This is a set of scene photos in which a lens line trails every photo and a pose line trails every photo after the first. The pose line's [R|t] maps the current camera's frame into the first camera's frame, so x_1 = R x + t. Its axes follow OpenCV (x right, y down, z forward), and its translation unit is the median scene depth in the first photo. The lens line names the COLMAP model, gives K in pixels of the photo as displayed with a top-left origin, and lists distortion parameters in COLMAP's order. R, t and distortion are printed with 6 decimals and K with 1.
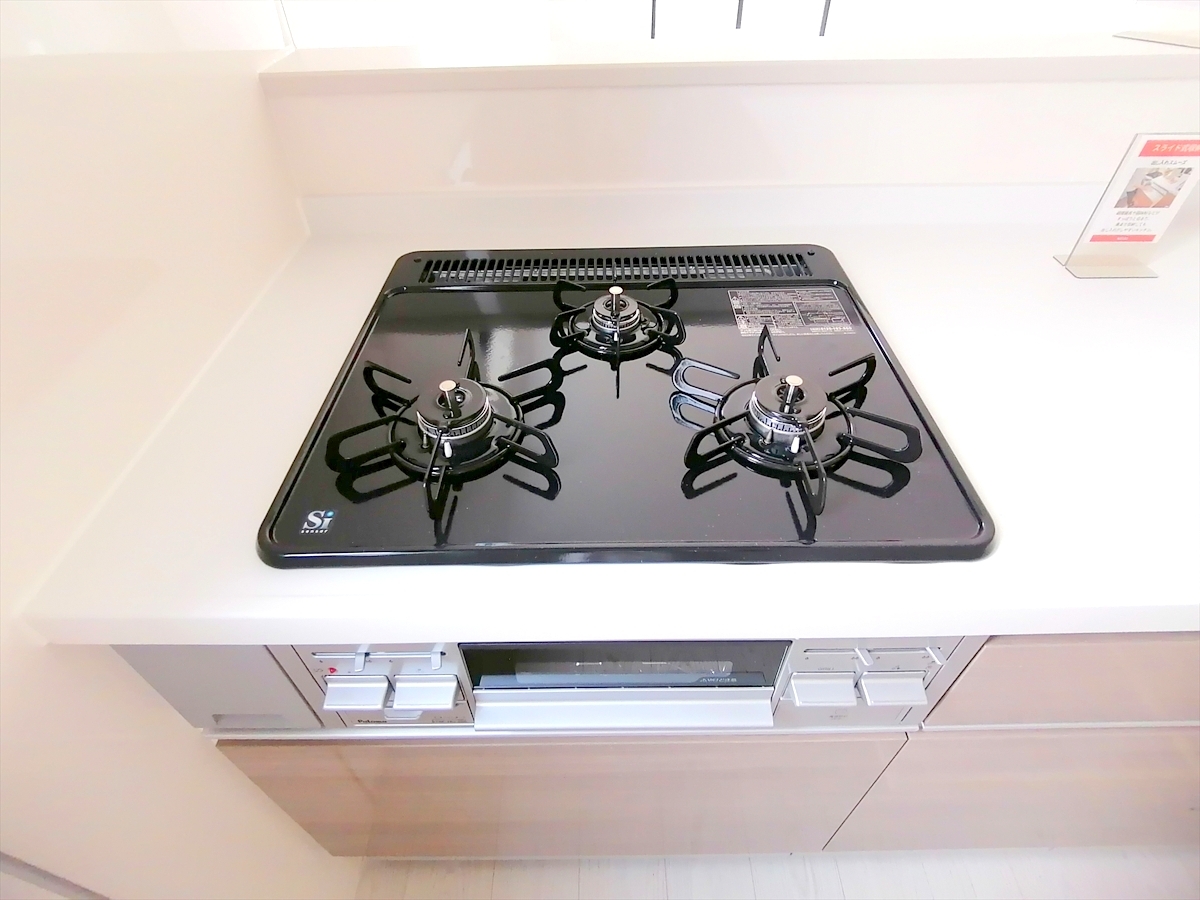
lens RADIAL K [[613.9, 0, 600.0], [0, 613.9, 450.0], [0, 0, 1]] dist [-0.014416, 0.000188]
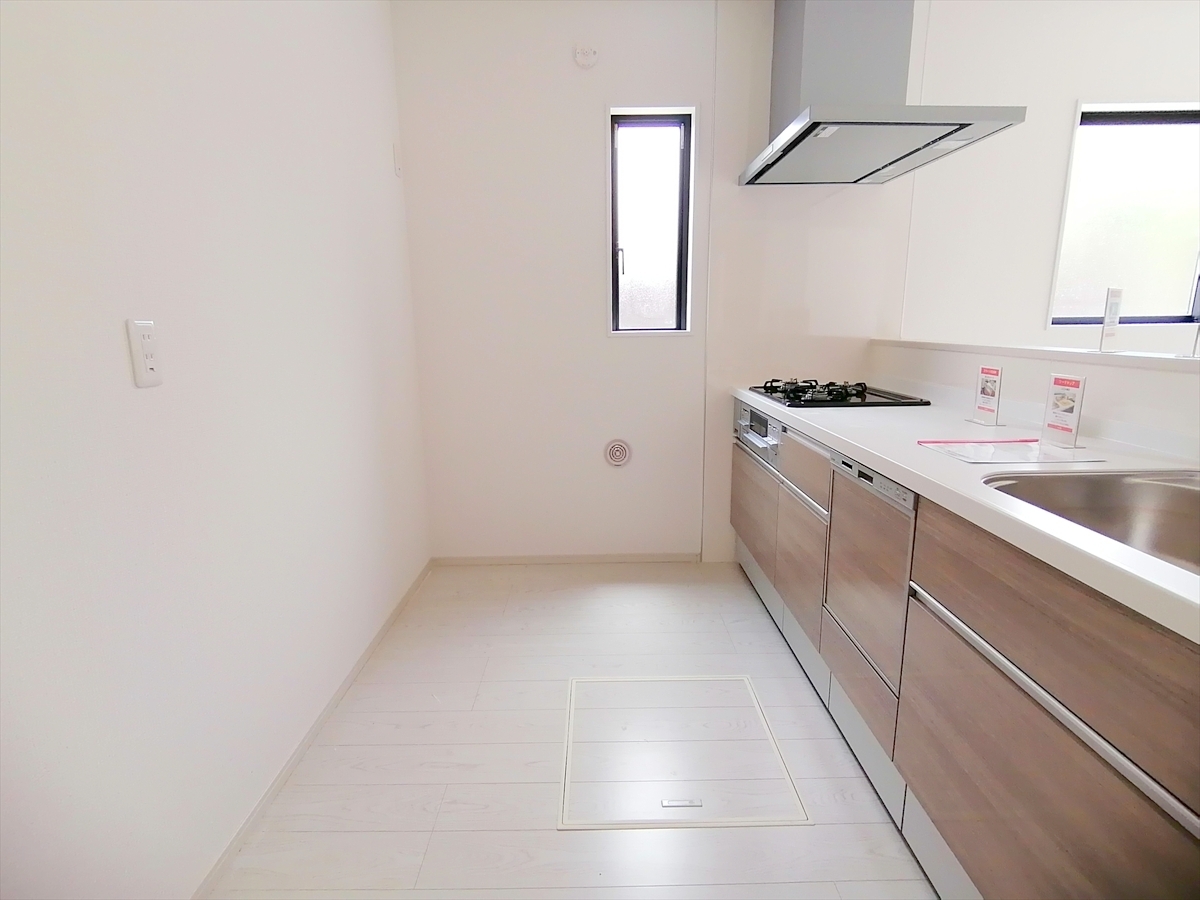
lens RADIAL K [[594.7, 0, 595.0], [0, 594.7, 451.9], [0, 0, 1]] dist [0.005182, -0.020861]
pose [[-0.002077, 0.229883, -0.973216, 3.426379], [-0.670670, 0.721569, 0.171873, 0.414239], [0.741753, 0.653064, 0.152677, -0.371529]]
